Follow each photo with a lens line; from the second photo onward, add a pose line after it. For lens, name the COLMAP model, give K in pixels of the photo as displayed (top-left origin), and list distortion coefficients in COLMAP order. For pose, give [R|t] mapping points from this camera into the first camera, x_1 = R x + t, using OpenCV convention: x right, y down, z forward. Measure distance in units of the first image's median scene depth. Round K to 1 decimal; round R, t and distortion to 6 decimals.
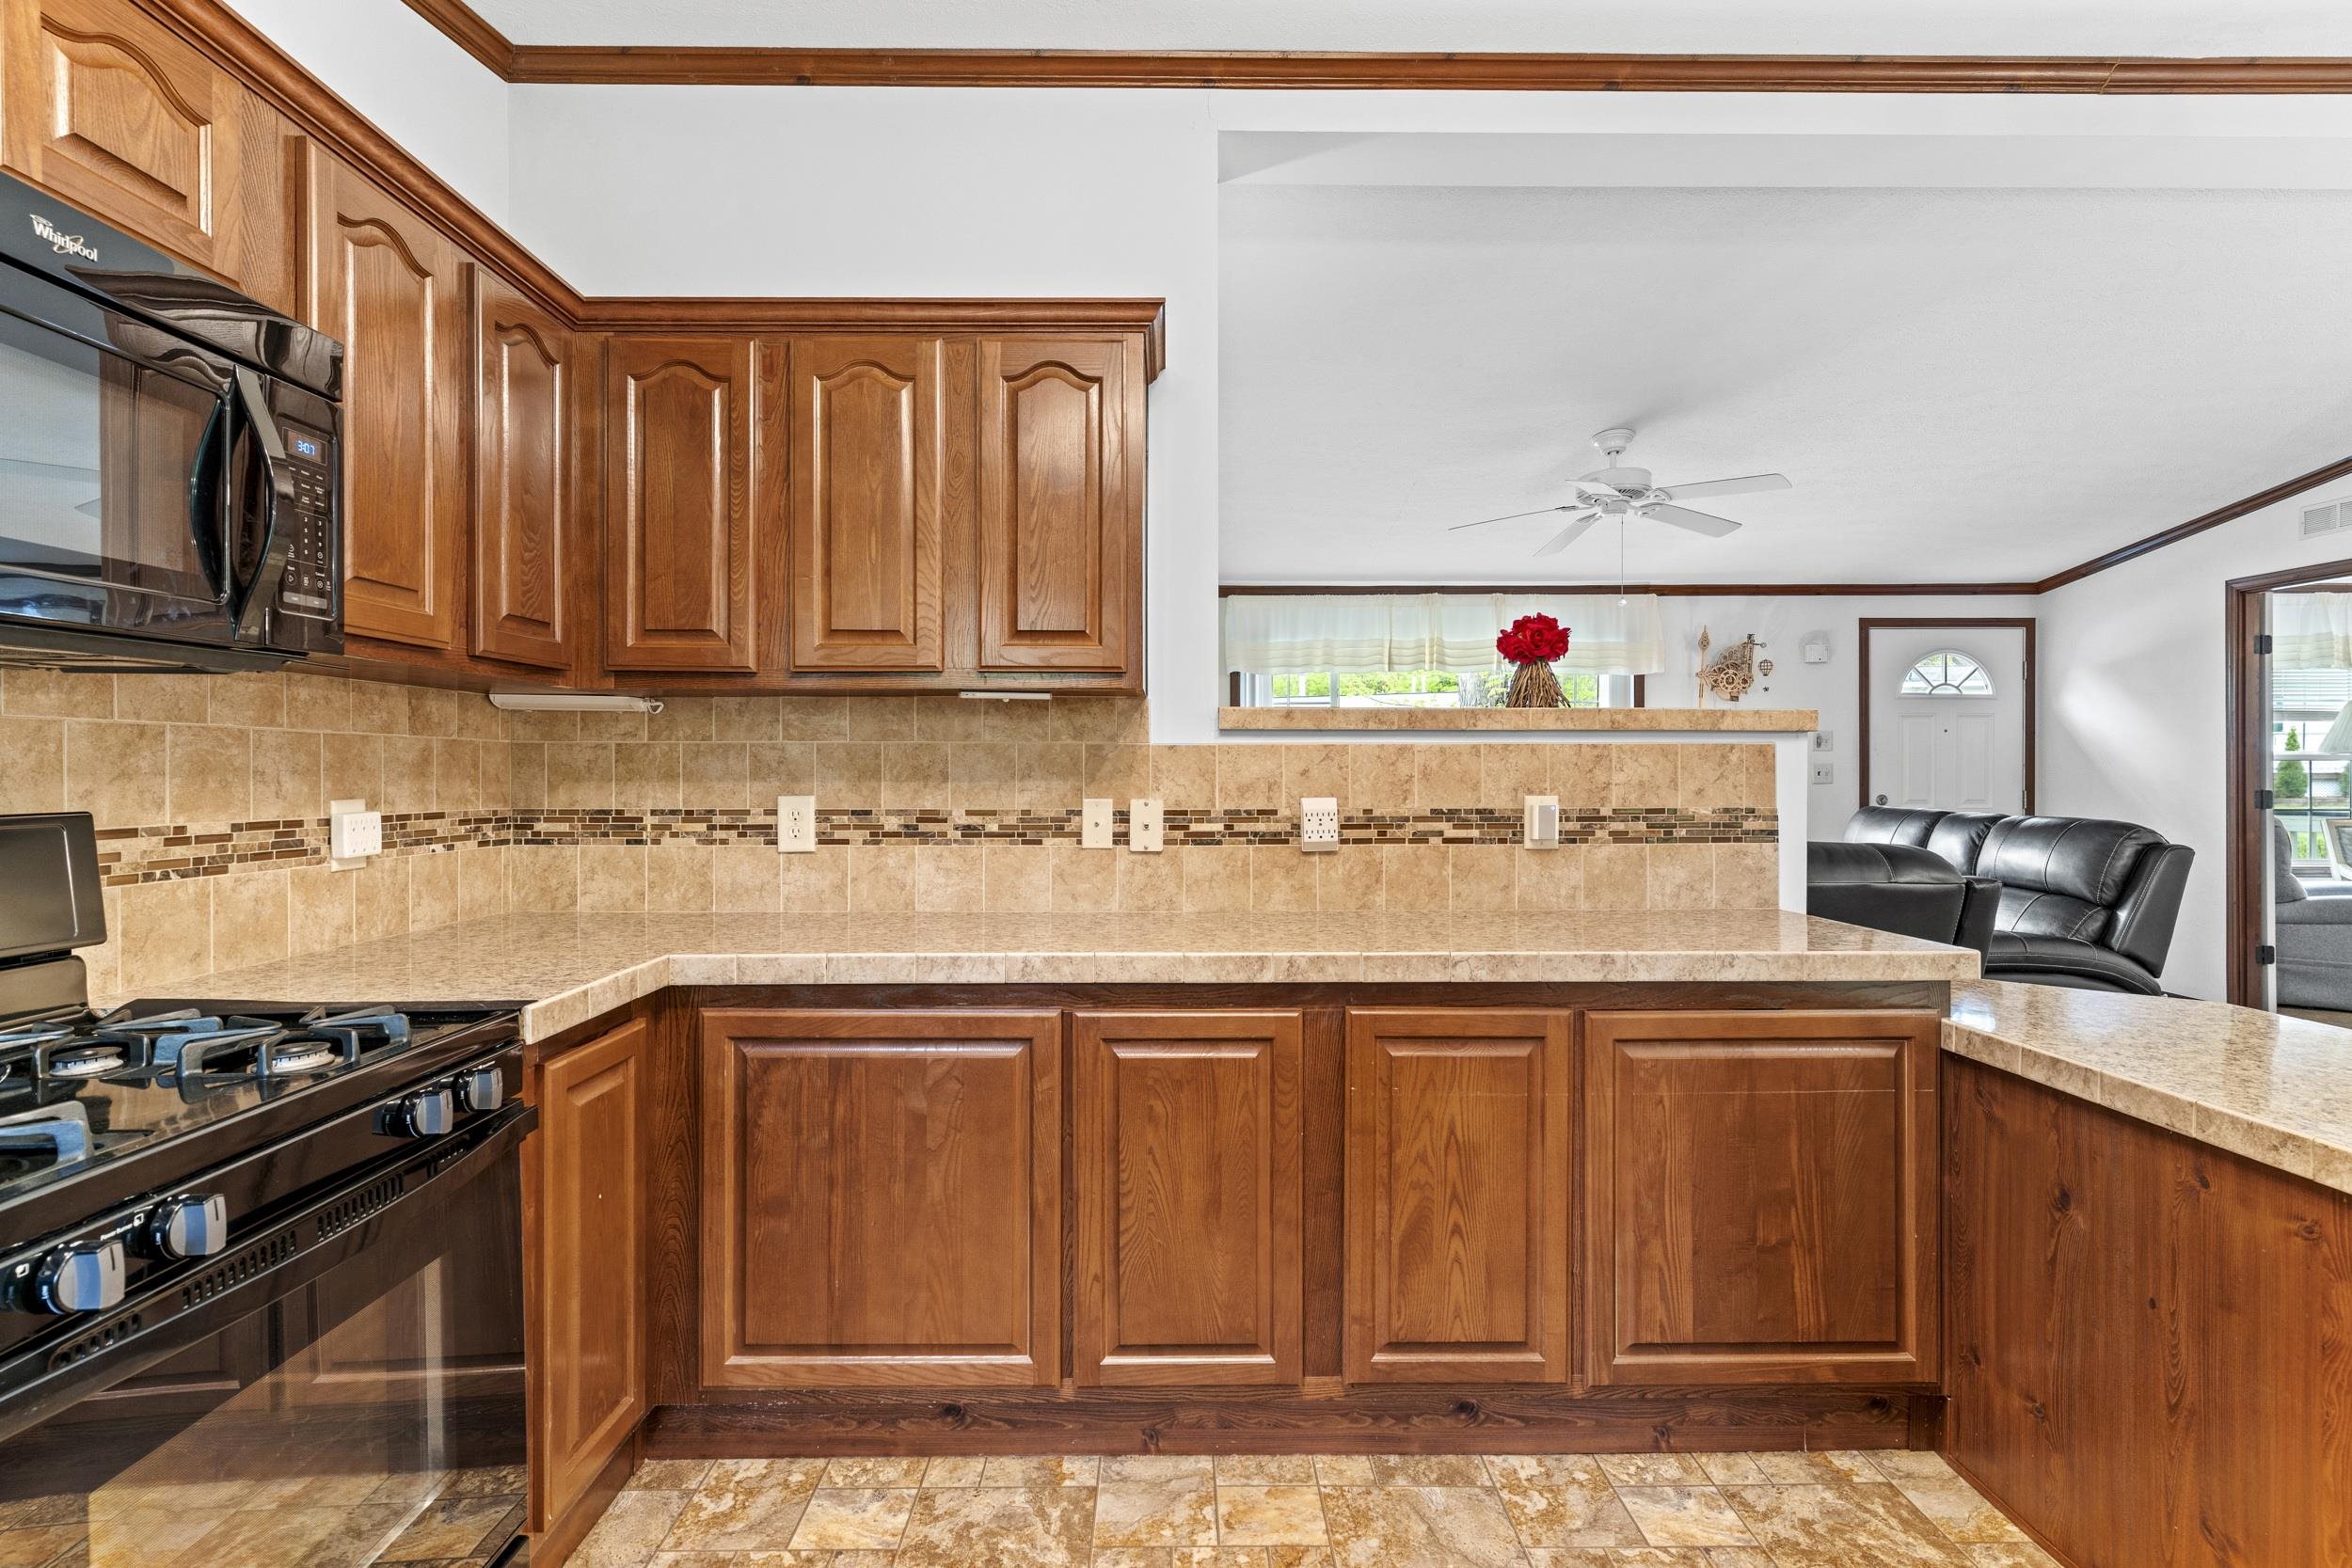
lens RADIAL K [[1123.8, 0, 1184.3], [0, 1123.8, 780.7], [0, 0, 1]] dist [0.002335, -0.000466]
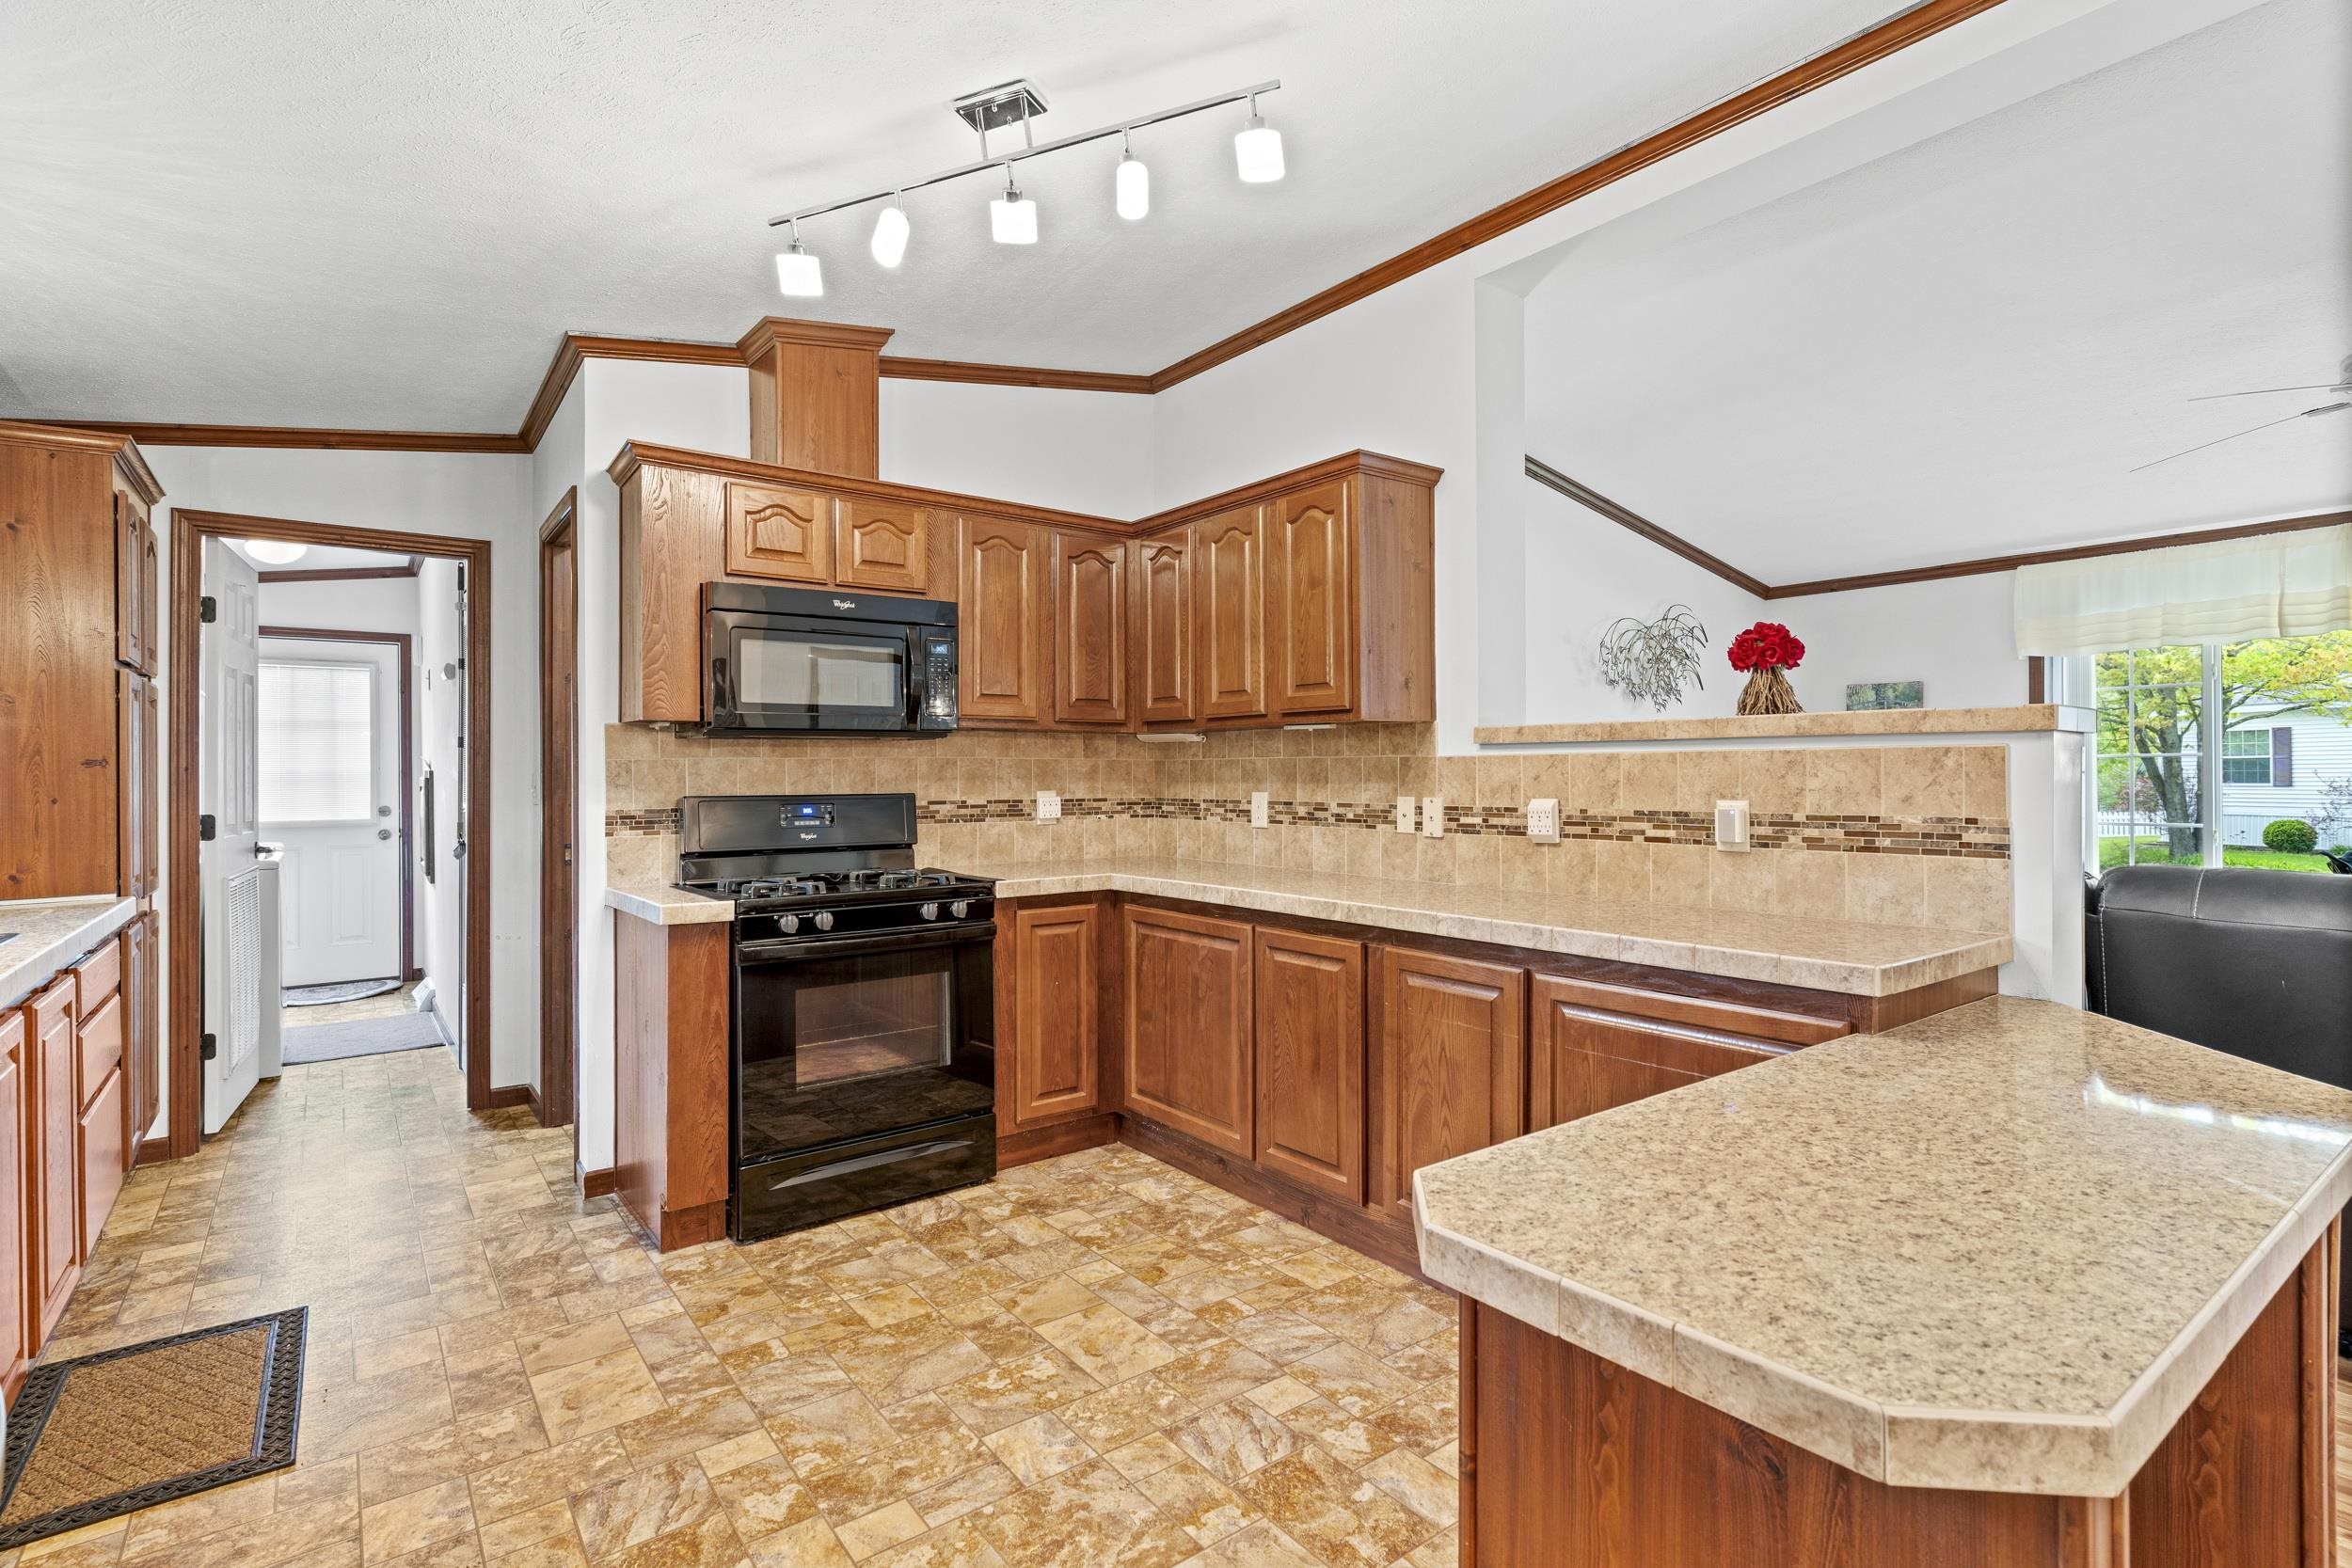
lens RADIAL K [[1123.8, 0, 1189.3], [0, 1123.8, 774.3], [0, 0, 1]] dist [0.002335, -0.000466]
pose [[0.603016, -0.000880, -0.797728, 0.850790], [-0.003547, 0.999987, -0.003785, -0.005219], [0.797721, 0.005112, 0.603005, -0.035799]]
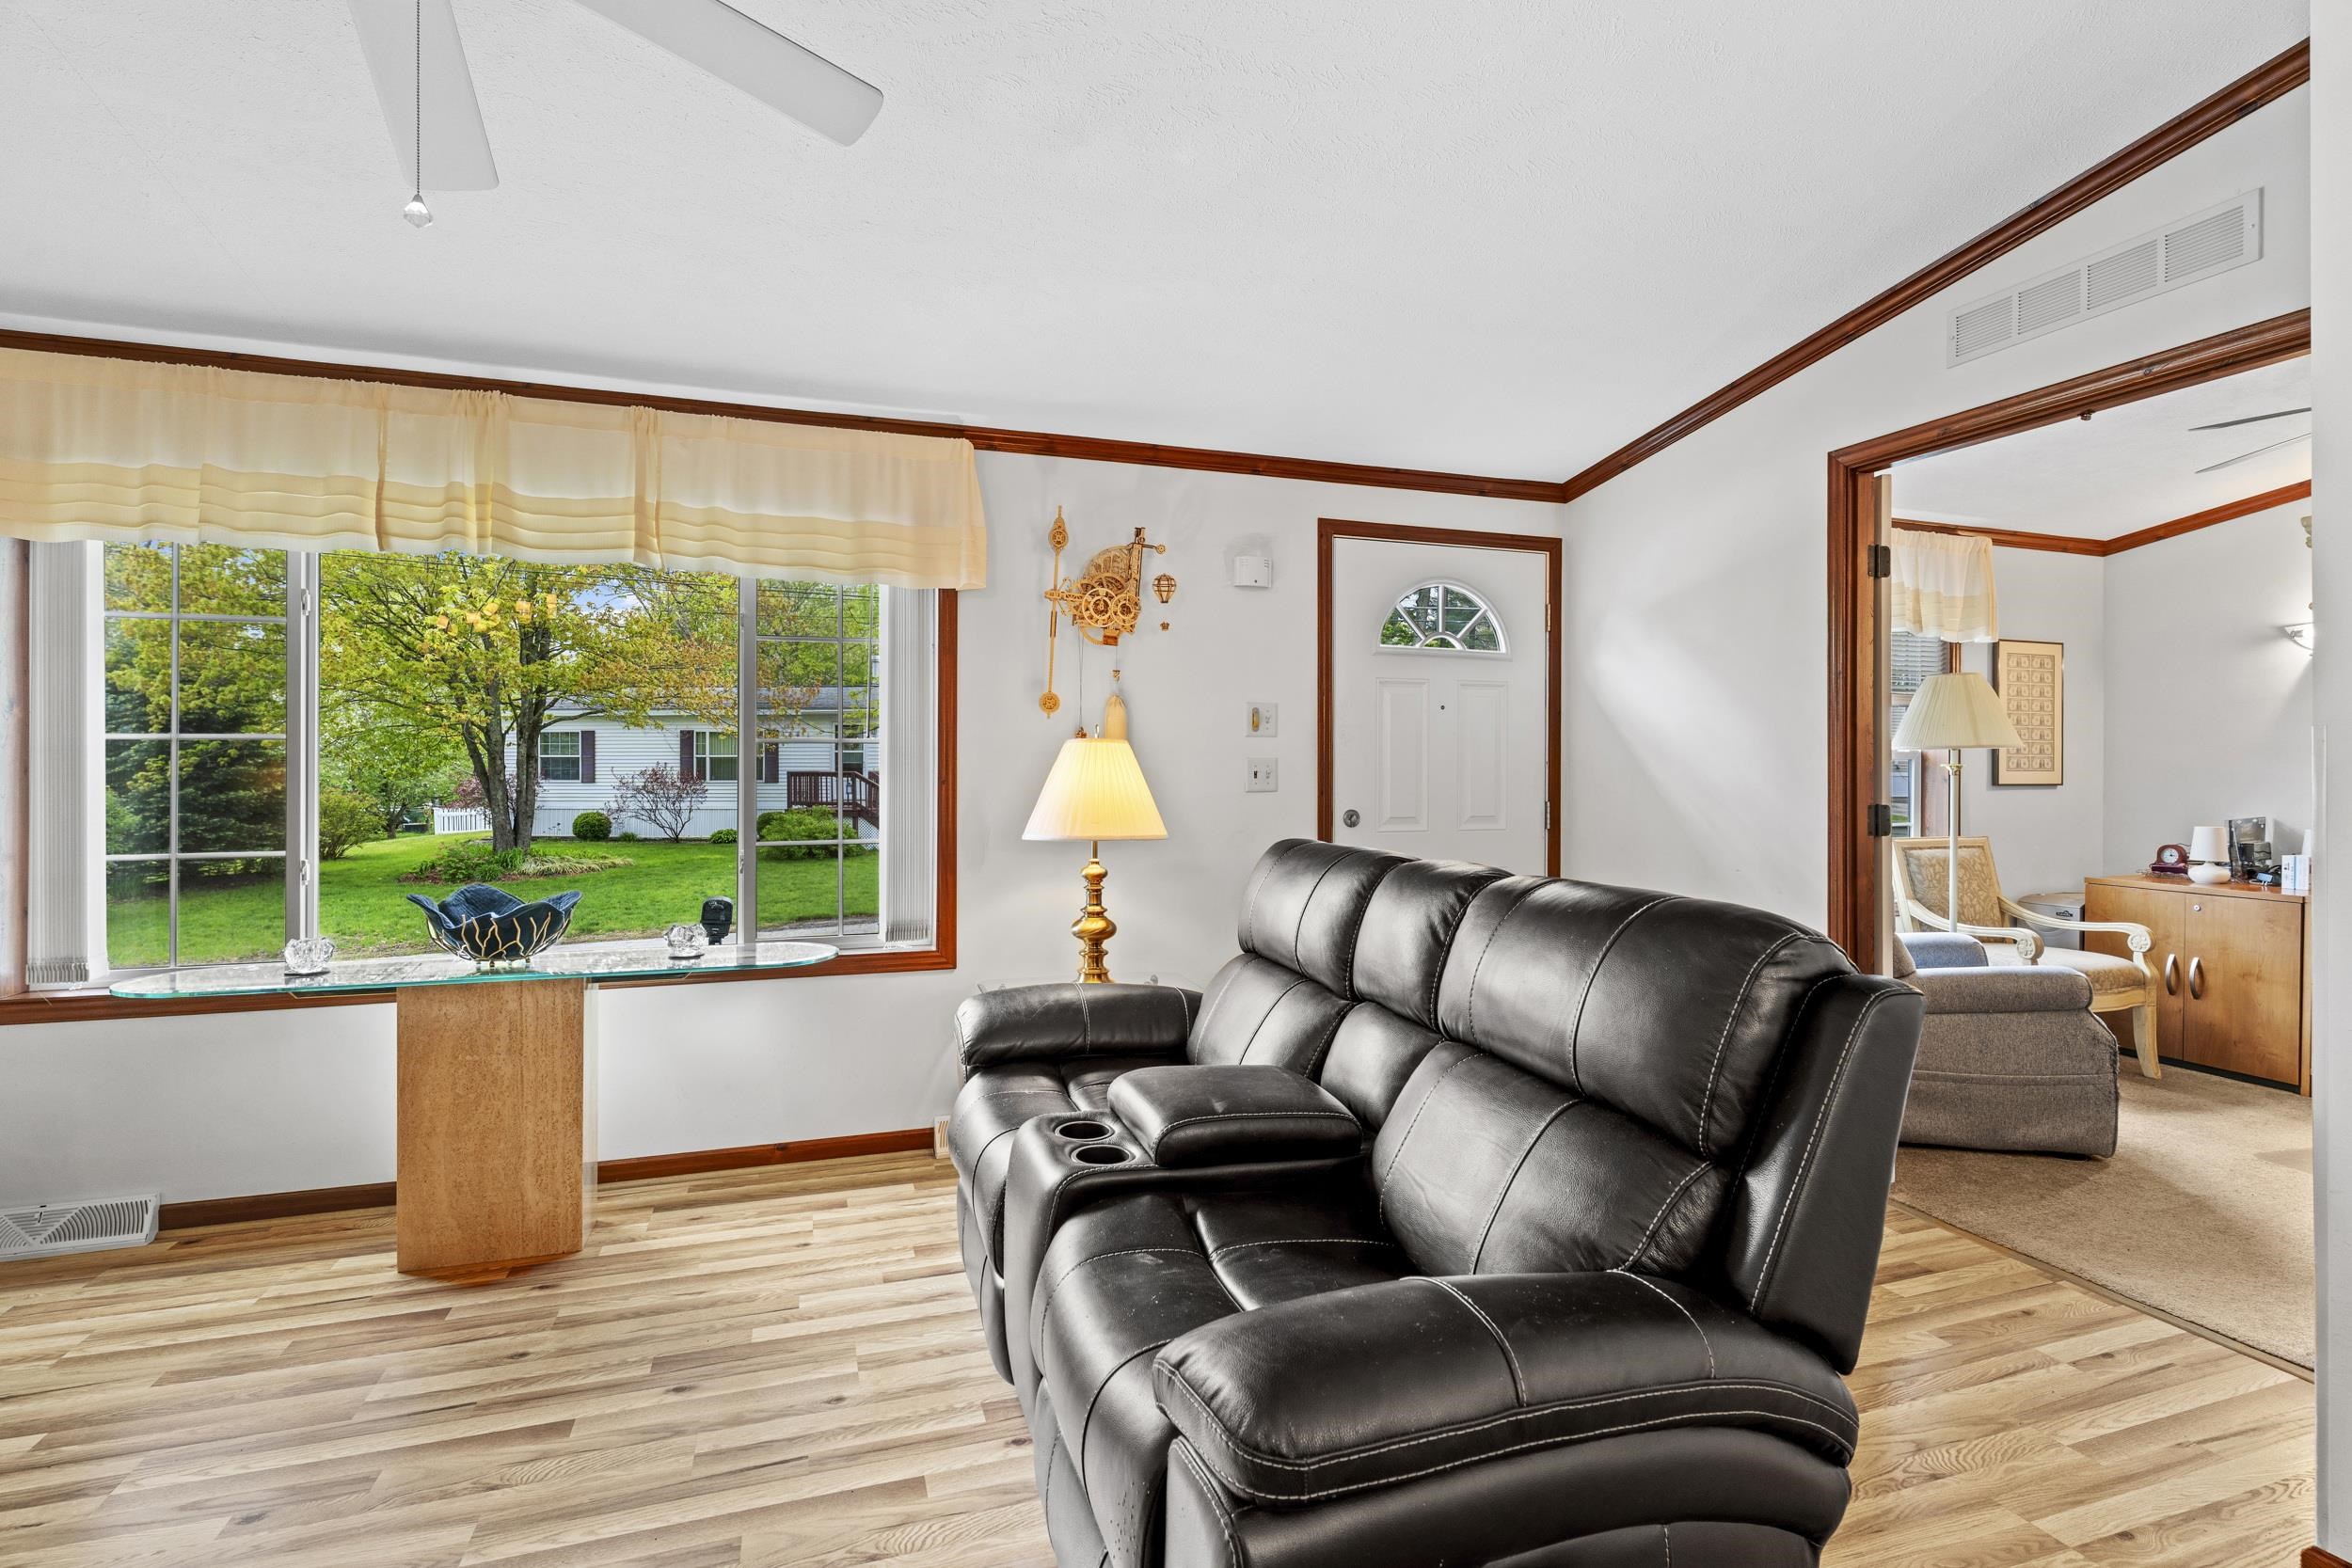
lens RADIAL K [[1123.8, 0, 1181.0], [0, 1123.8, 775.3], [0, 0, 1]] dist [0.002335, -0.000466]
pose [[0.950196, 0.003559, 0.311632, 0.882551], [-0.002312, 0.999988, -0.004373, -0.007789], [-0.311644, 0.003435, 0.950193, 1.153988]]
